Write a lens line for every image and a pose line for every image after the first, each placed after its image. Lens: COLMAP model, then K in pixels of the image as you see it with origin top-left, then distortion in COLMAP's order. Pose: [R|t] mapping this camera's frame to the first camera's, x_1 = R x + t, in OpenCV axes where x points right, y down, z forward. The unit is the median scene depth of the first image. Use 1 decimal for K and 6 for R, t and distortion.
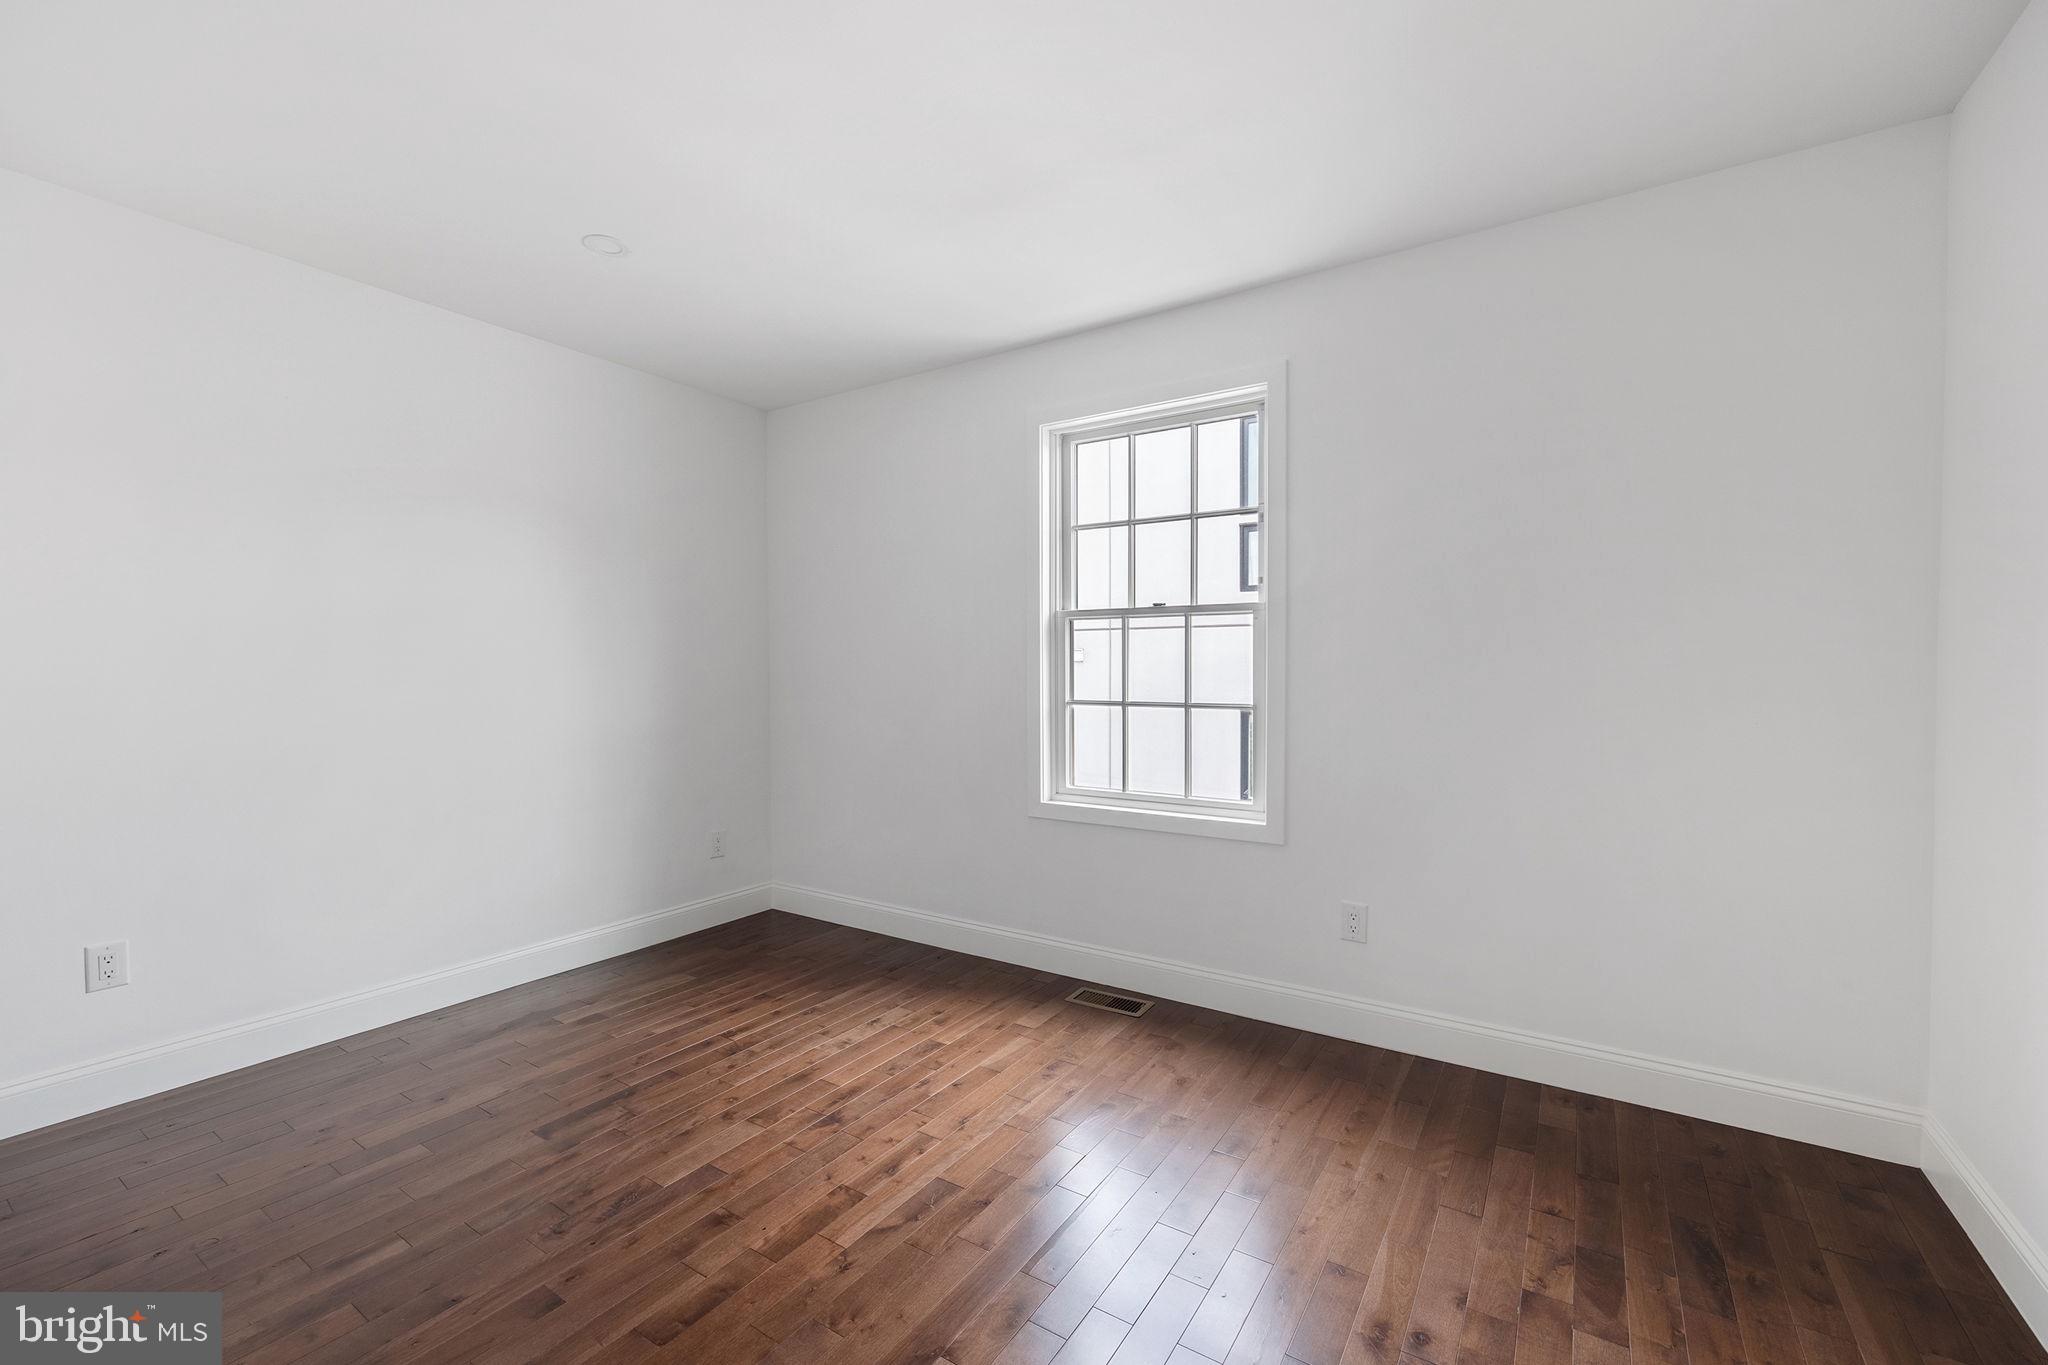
lens RADIAL K [[857.6, 0, 1024.0], [0, 857.6, 682.5], [0, 0, 1]] dist [0.000601, 0.000003]
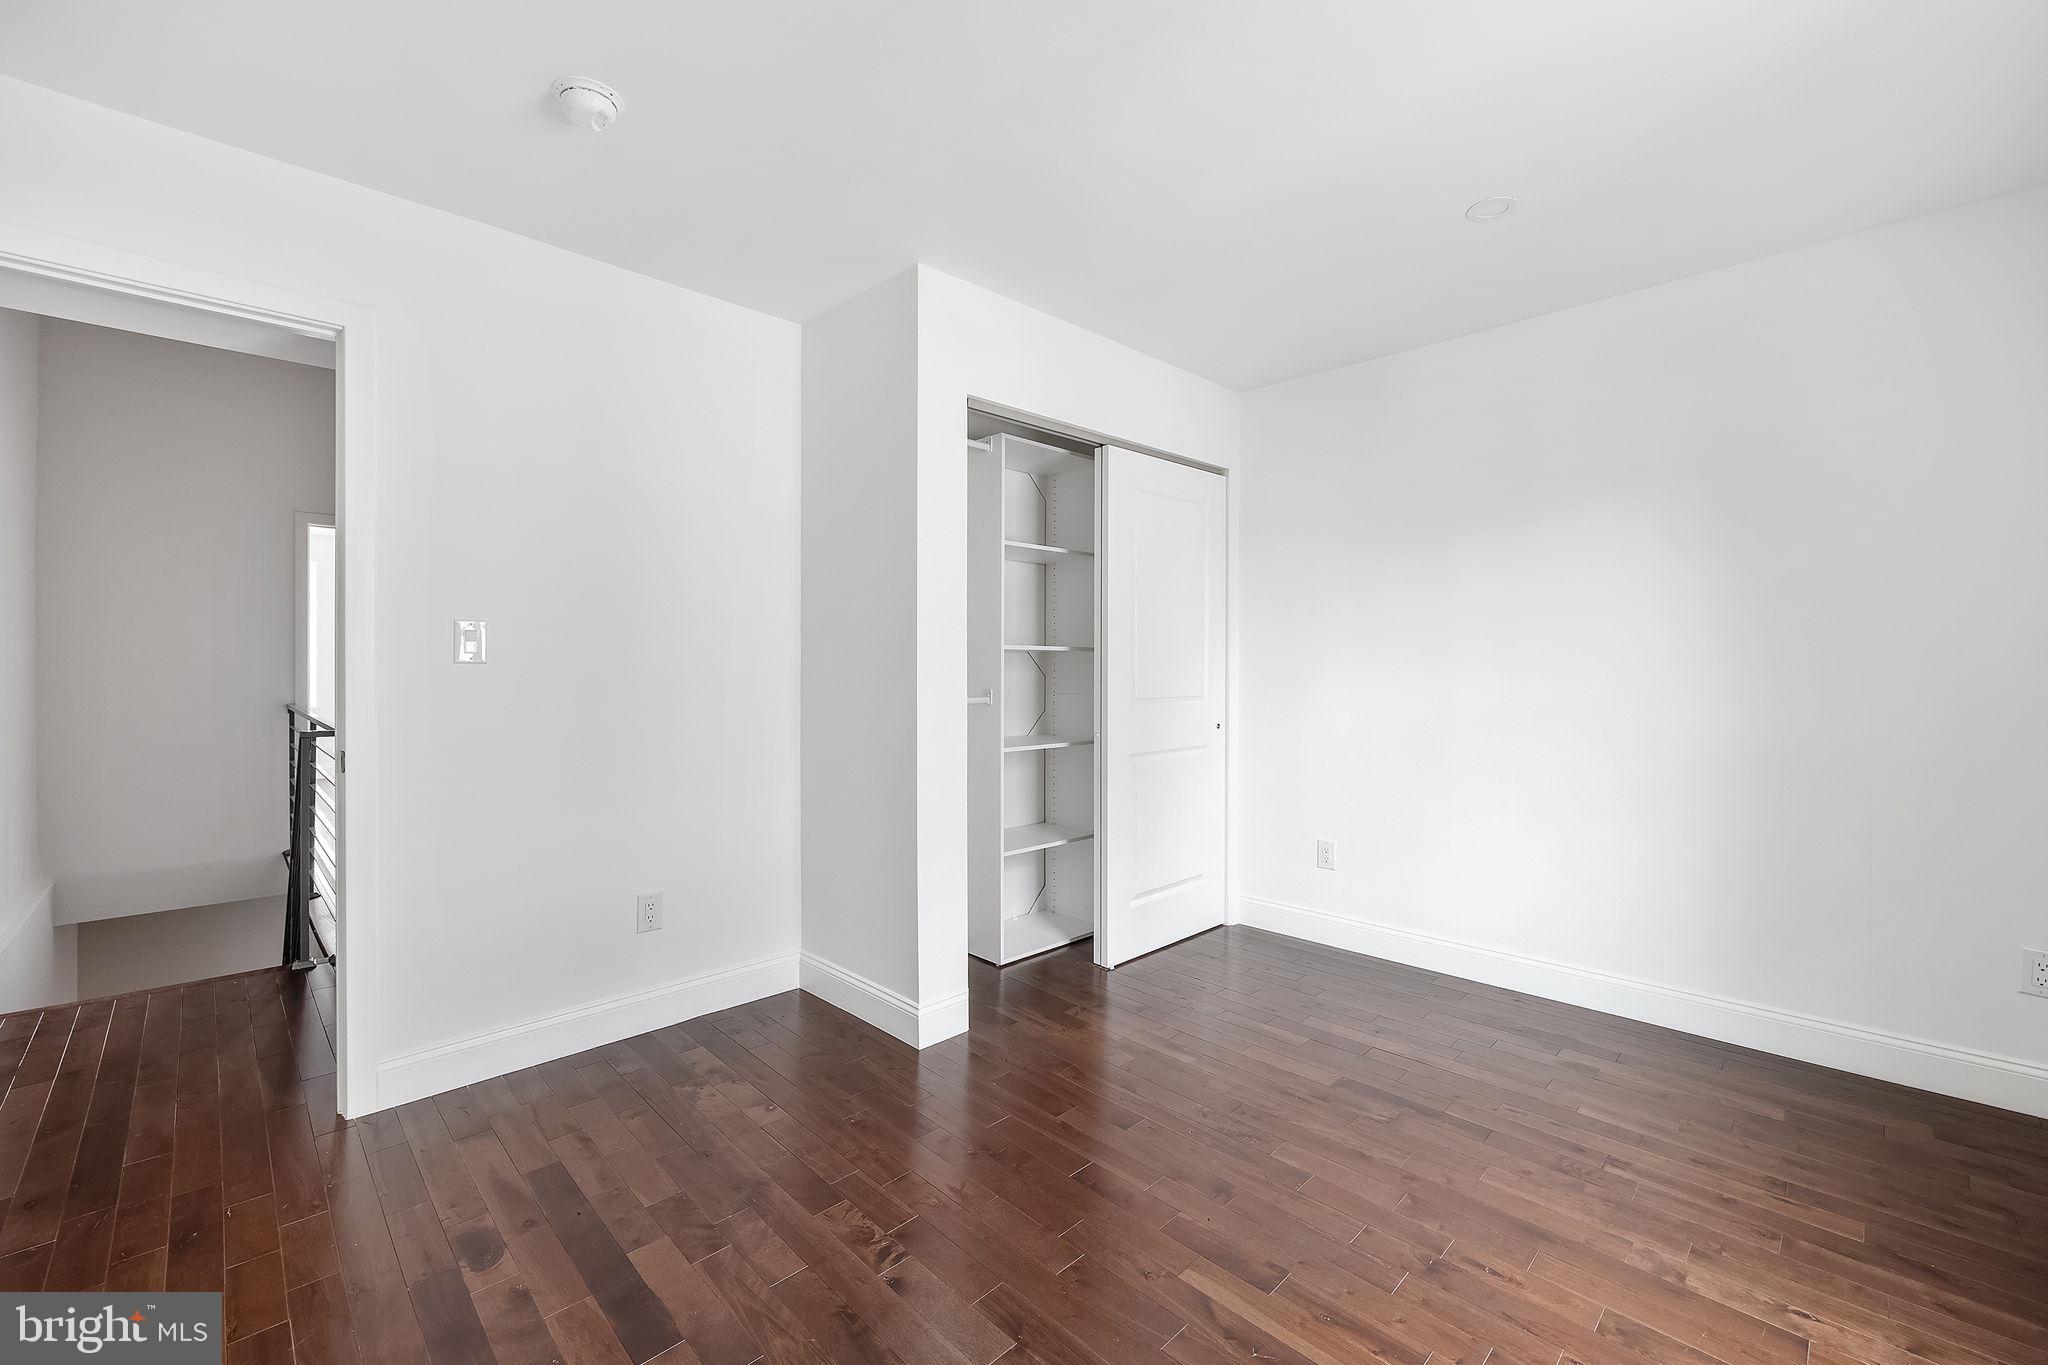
lens RADIAL K [[857.6, 0, 1024.0], [0, 857.6, 682.5], [0, 0, 1]] dist [0.000601, 0.000003]
pose [[-0.224381, 0.017260, -0.974349, 0.565864], [-0.014788, 0.999668, 0.021113, -0.006191], [0.974389, 0.019146, -0.224052, 0.797546]]
